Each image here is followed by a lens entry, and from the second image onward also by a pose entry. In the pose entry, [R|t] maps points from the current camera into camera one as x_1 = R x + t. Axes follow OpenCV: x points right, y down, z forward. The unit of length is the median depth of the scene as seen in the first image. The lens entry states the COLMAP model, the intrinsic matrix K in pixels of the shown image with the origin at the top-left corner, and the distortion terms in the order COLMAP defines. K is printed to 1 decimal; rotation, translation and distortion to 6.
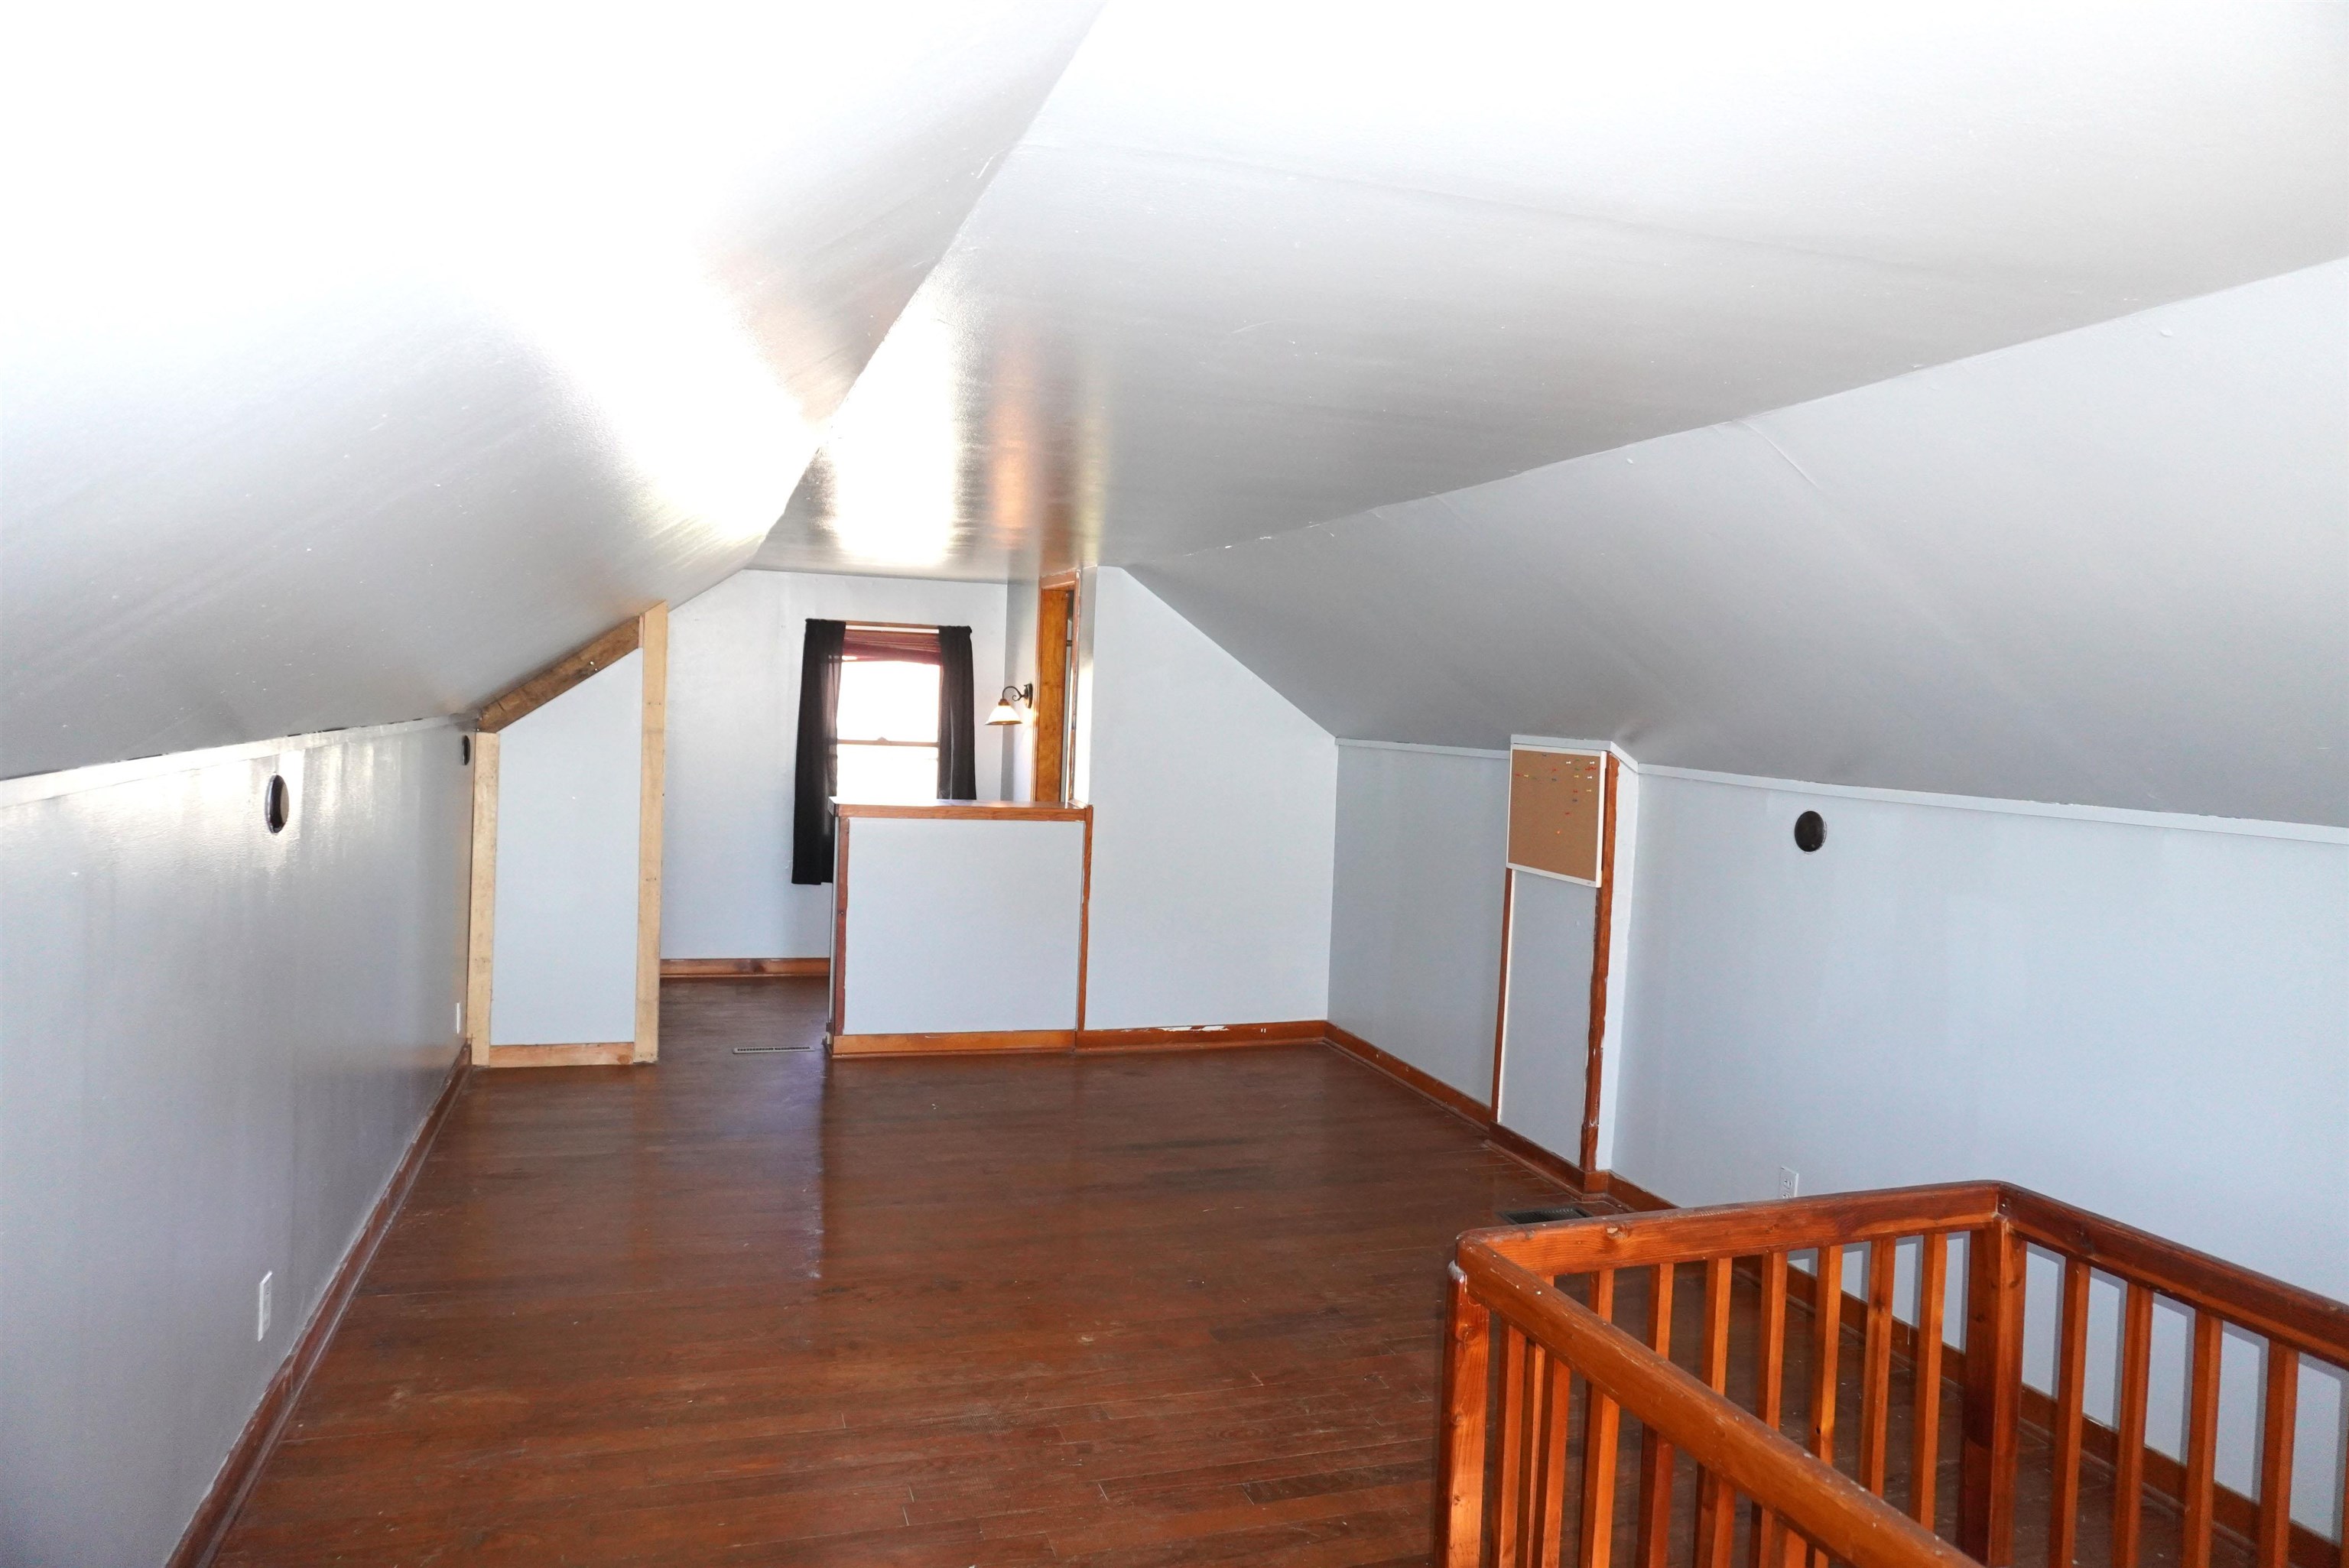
lens RADIAL K [[1570.2, 0, 1170.9], [0, 1570.2, 778.0], [0, 0, 1]] dist [-0.040051, 0.028705]
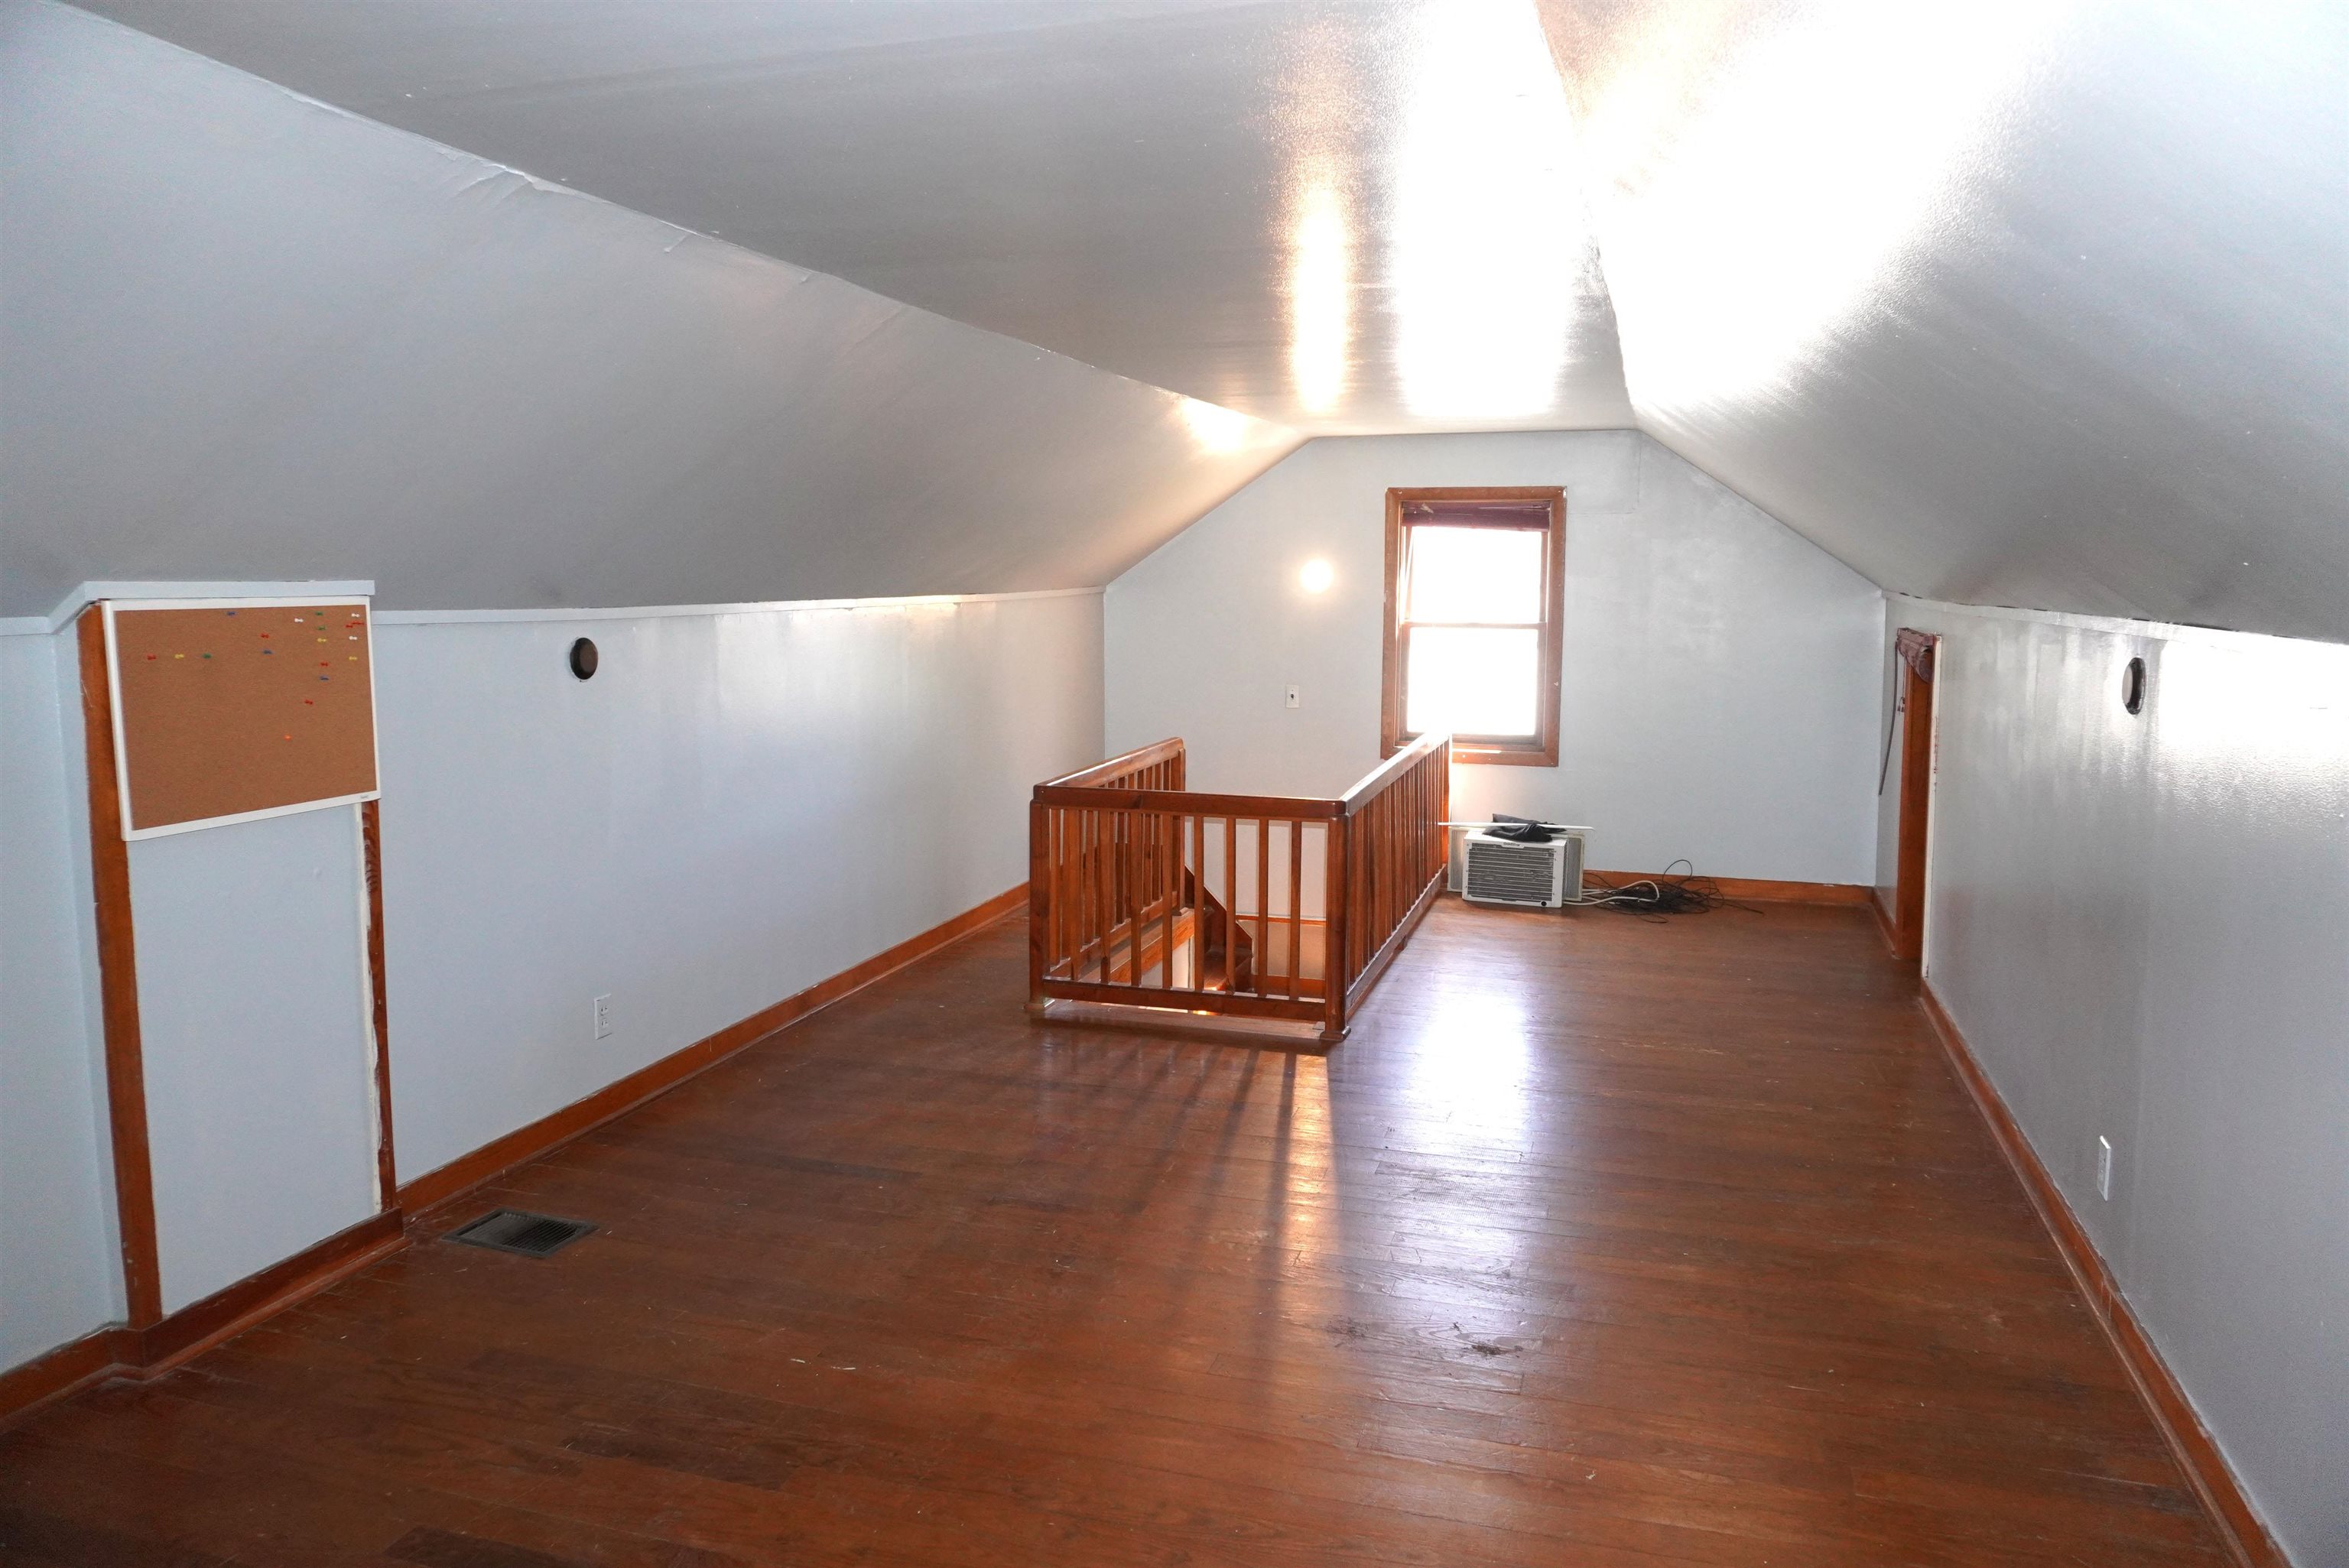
lens RADIAL K [[1570.2, 0, 1169.5], [0, 1570.2, 774.8], [0, 0, 1]] dist [-0.040051, 0.028705]
pose [[-0.819608, -0.114024, 0.561463, -0.444792], [-0.007711, 0.982102, 0.188192, -0.079768], [-0.572872, 0.149915, -0.805818, 1.538825]]
